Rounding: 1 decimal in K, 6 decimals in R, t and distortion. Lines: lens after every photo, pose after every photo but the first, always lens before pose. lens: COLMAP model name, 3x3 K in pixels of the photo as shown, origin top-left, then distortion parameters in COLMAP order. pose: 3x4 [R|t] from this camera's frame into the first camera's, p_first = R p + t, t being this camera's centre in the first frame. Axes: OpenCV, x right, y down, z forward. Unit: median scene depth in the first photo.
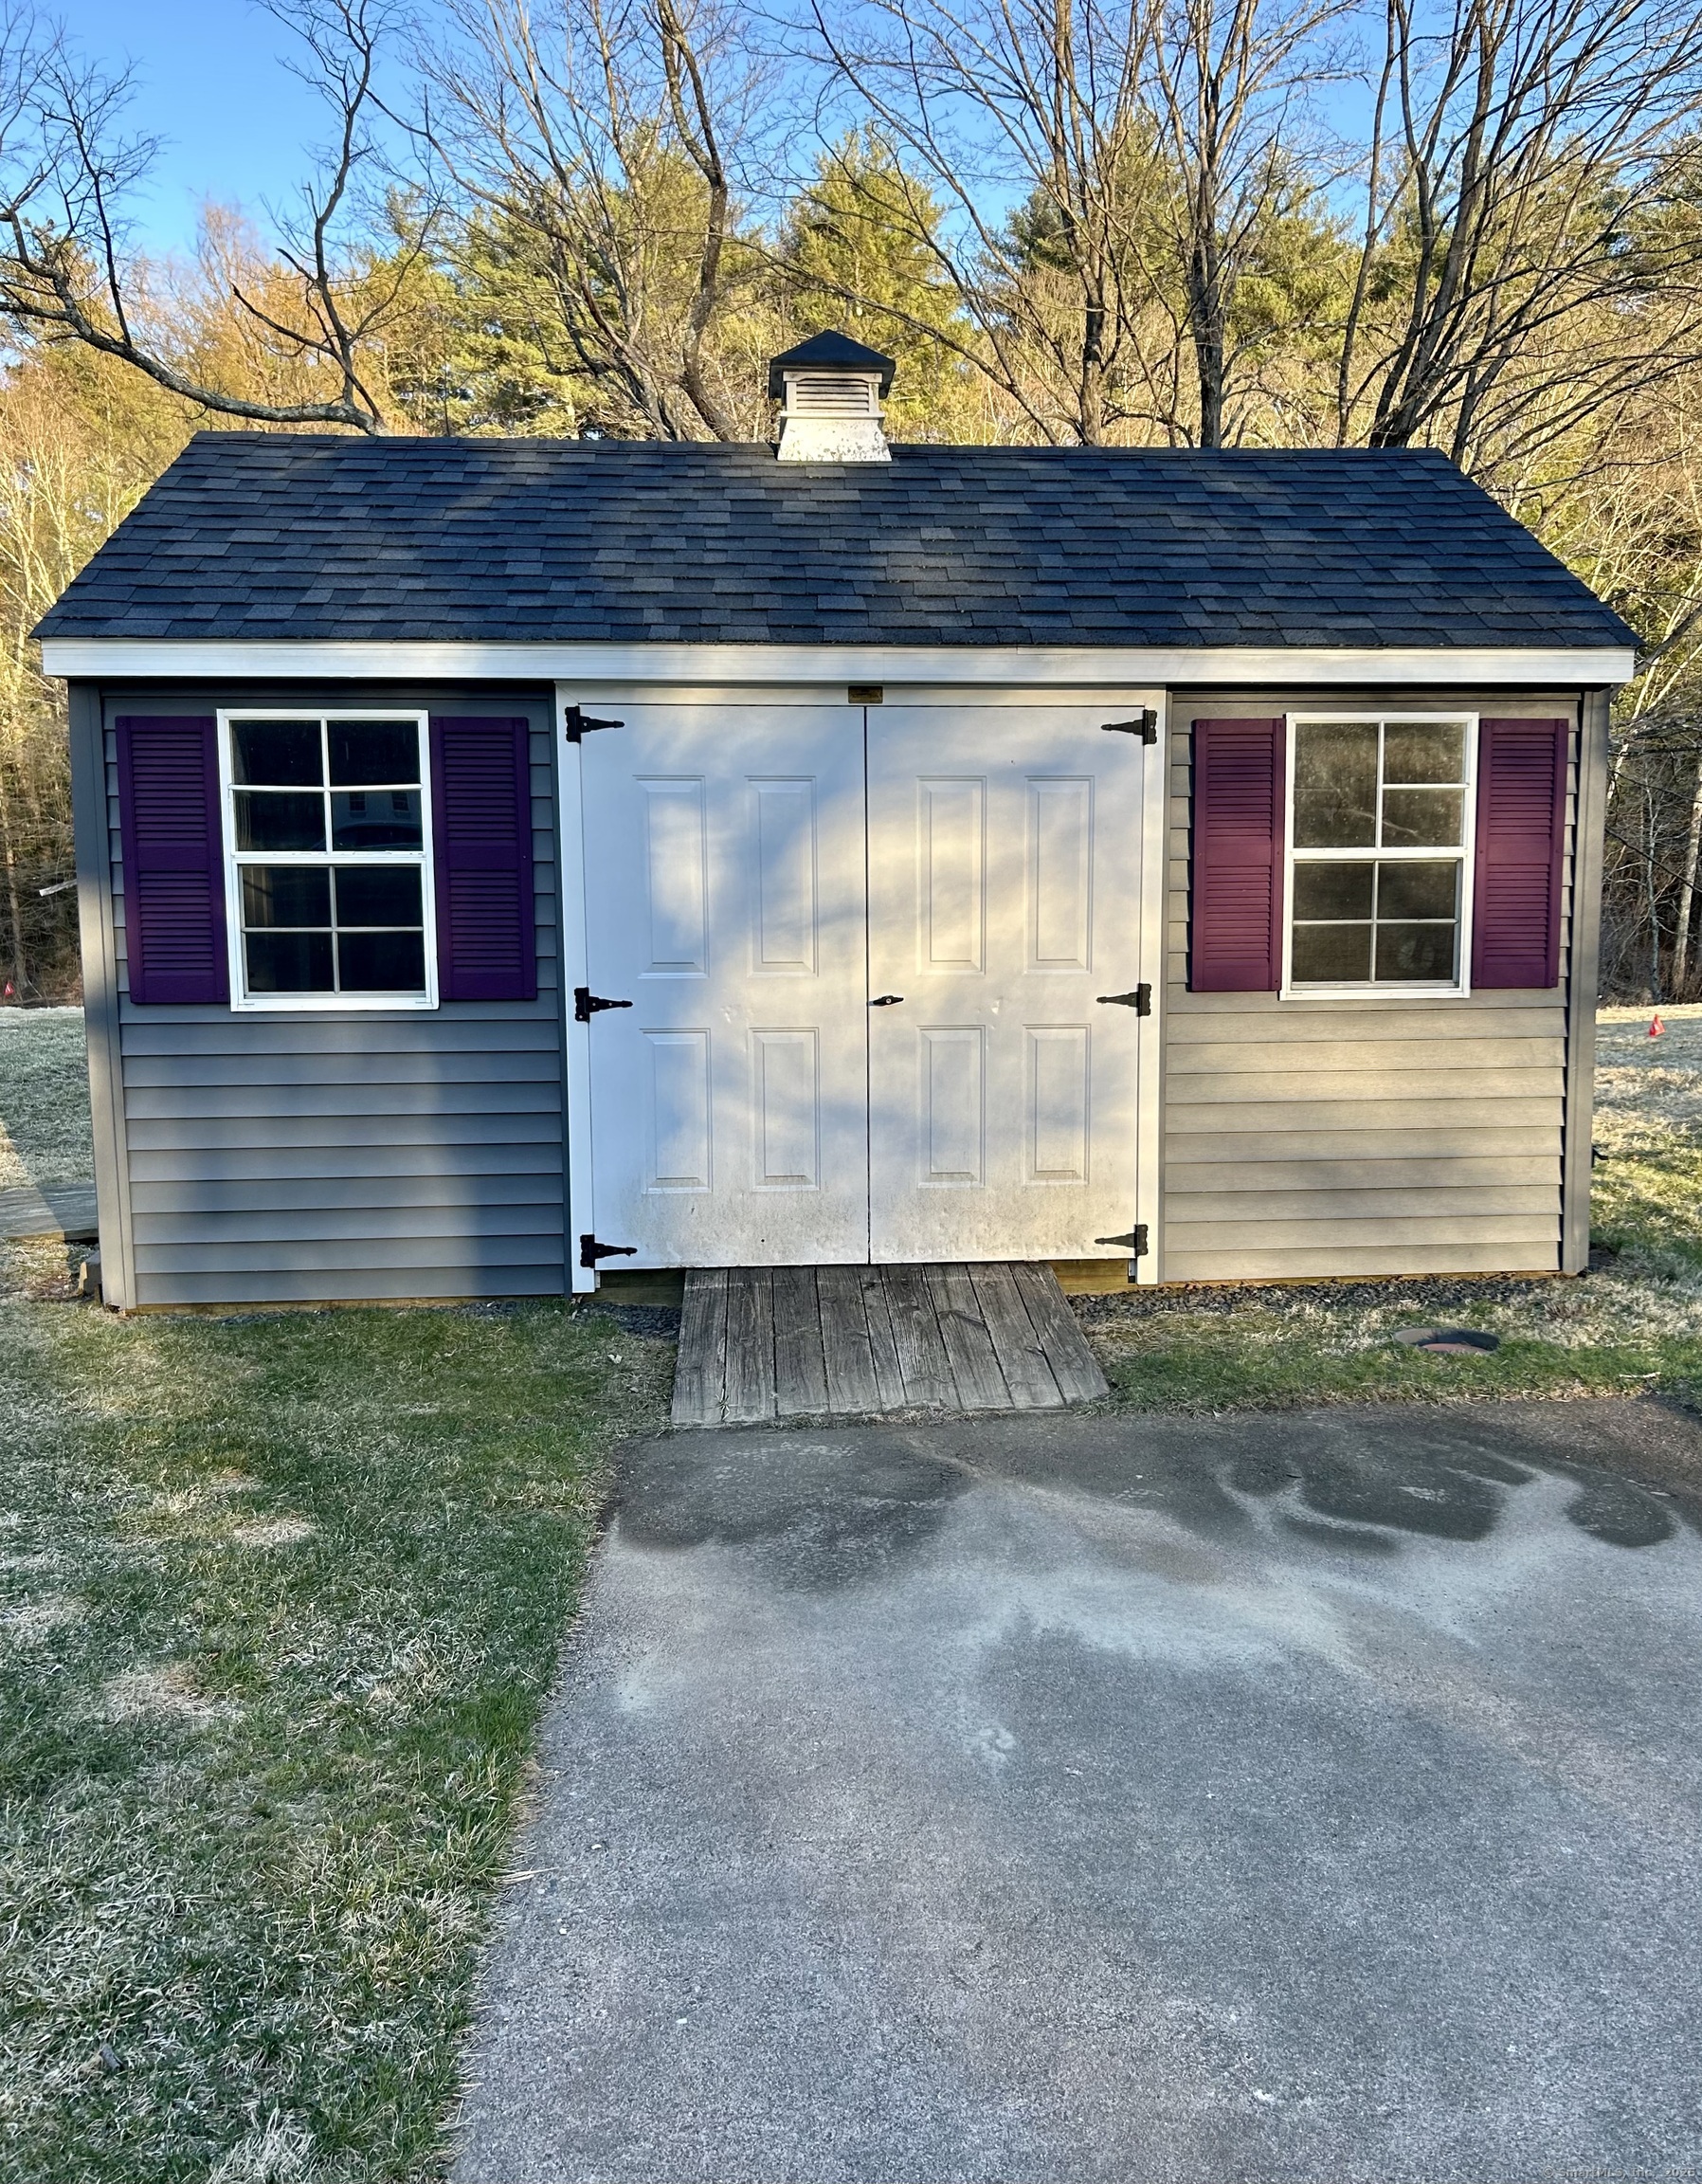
lens RADIAL K [[1695.6, 0, 851.0], [0, 1695.6, 1092.0], [0, 0, 1]] dist [-0.003048, -0.000429]
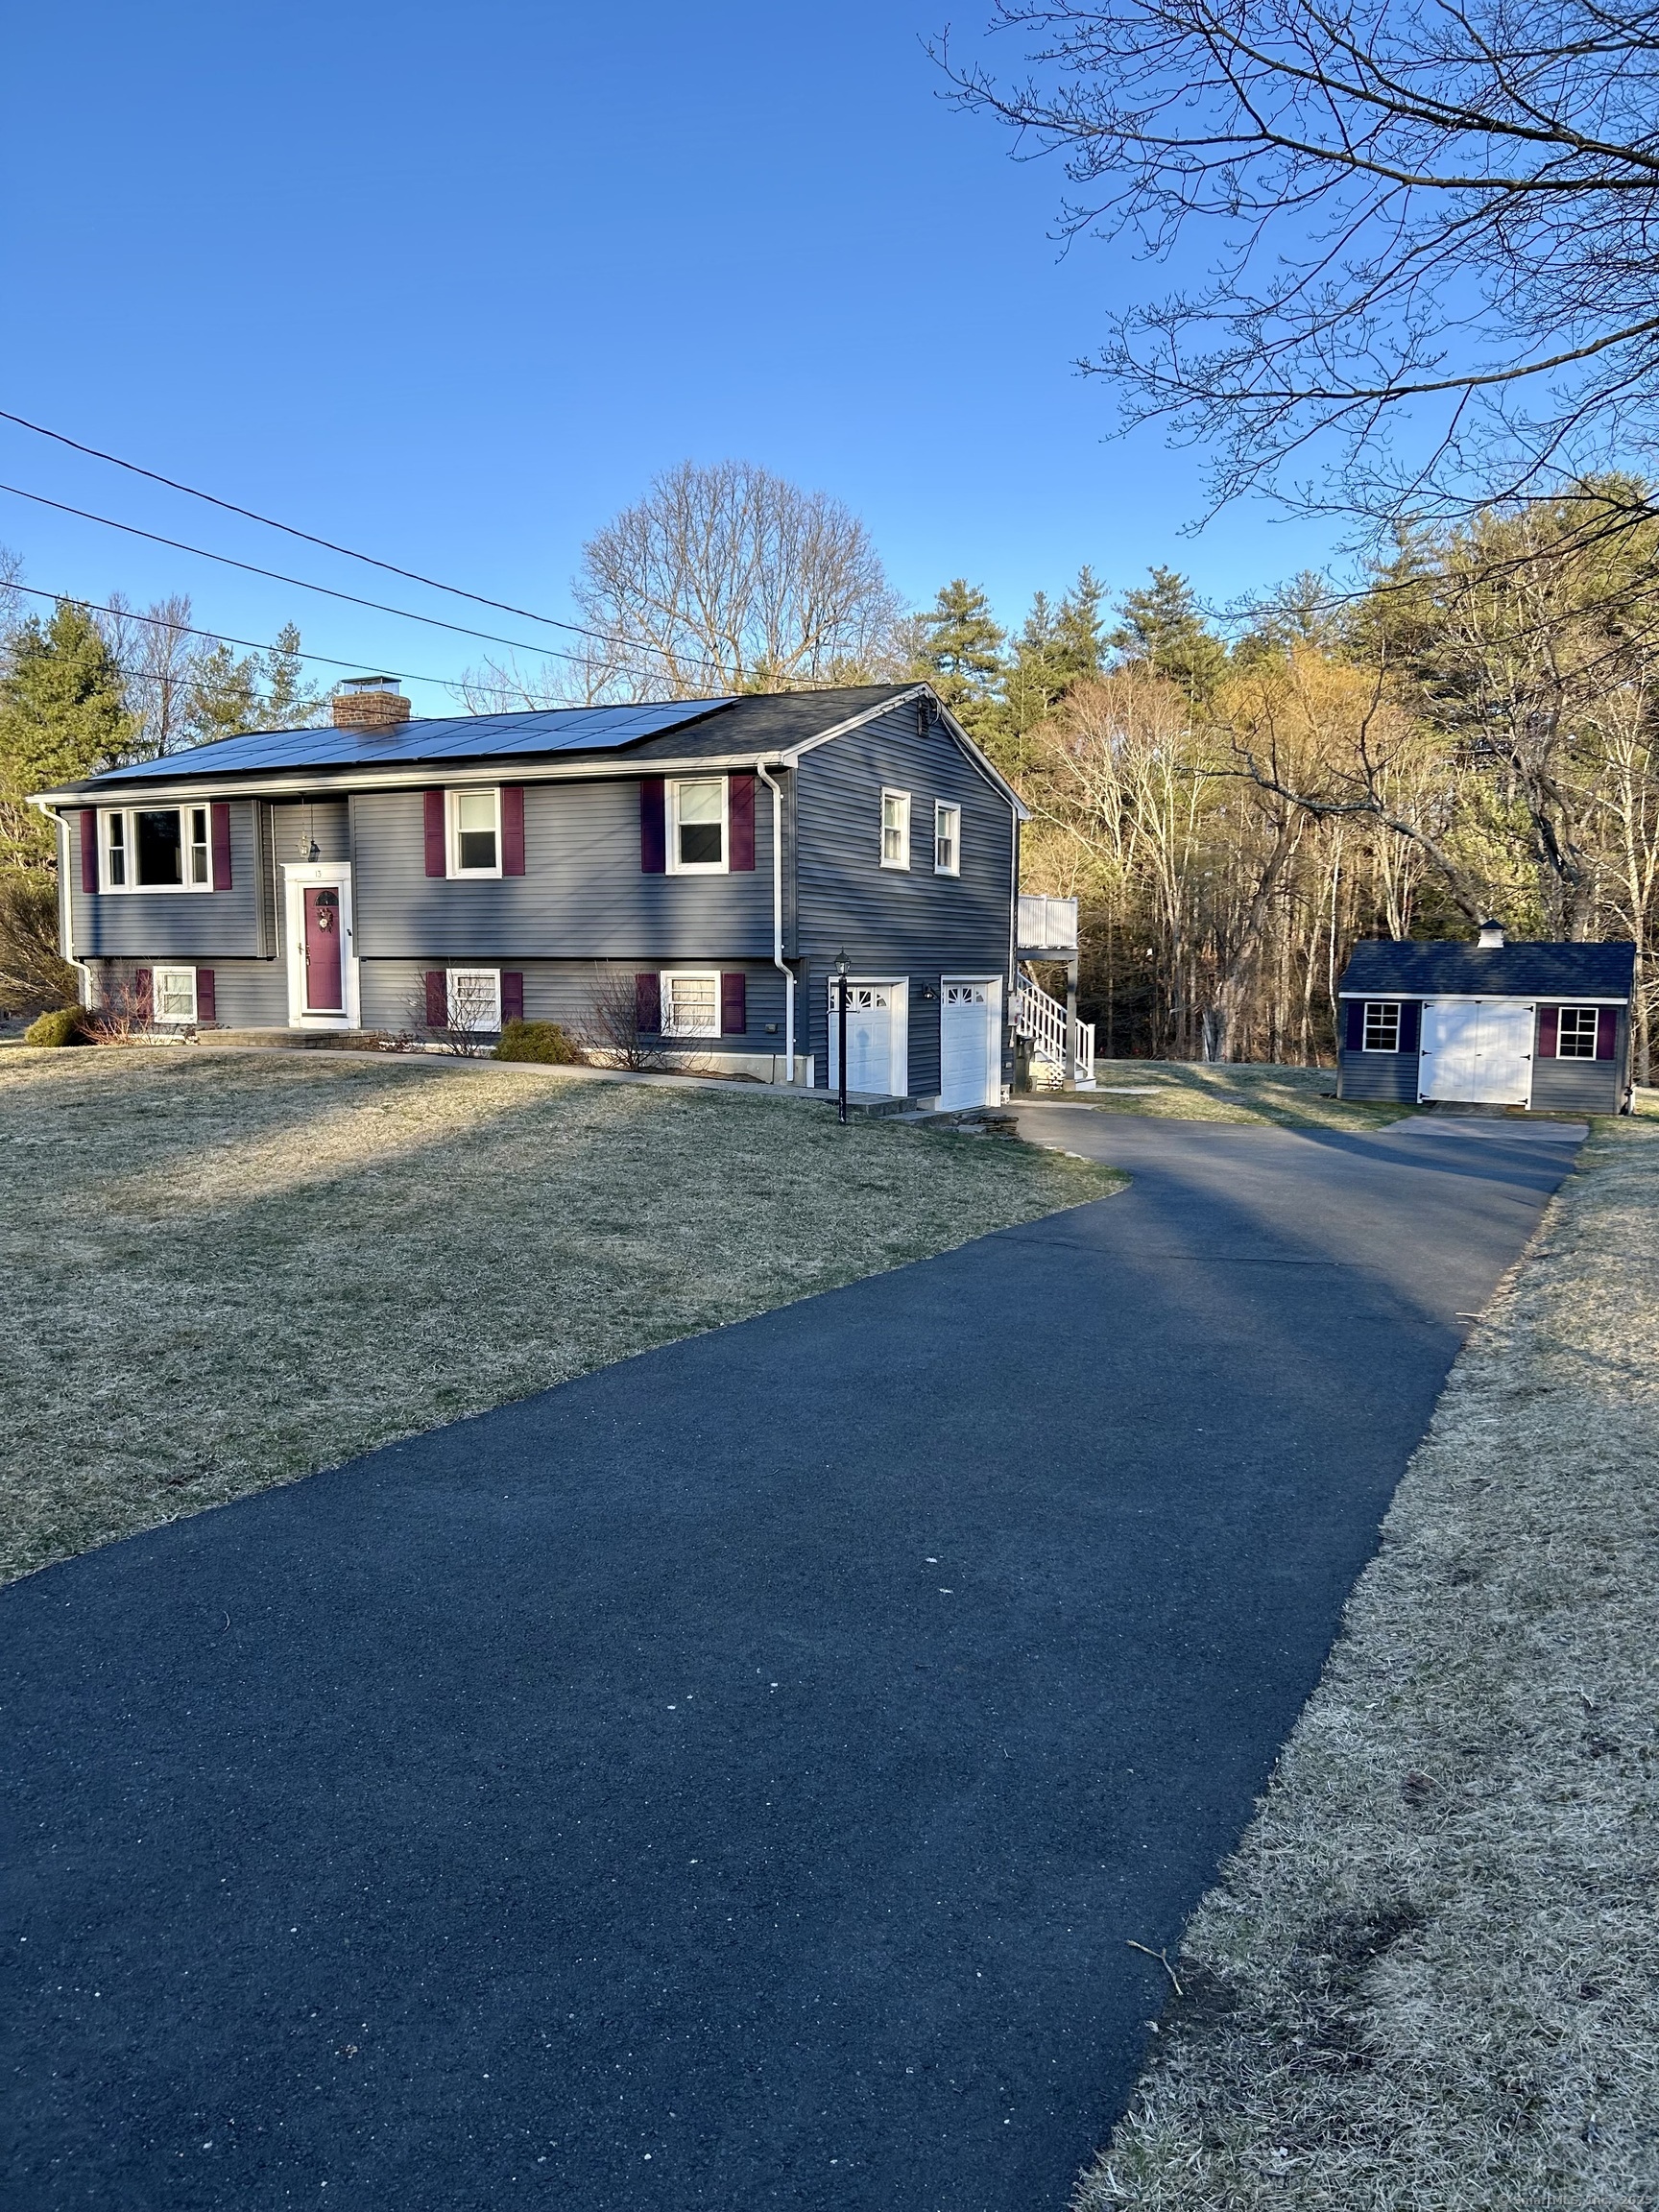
lens RADIAL K [[1652.1, 0, 826.5], [0, 1652.1, 1142.1], [0, 0, 1]] dist [0.001814, 0.000082]
pose [[0.847980, 0.075440, -0.524632, 1.088476], [-0.090233, 0.995917, -0.002637, 0.445057], [0.522291, 0.049575, 0.851325, -4.815791]]
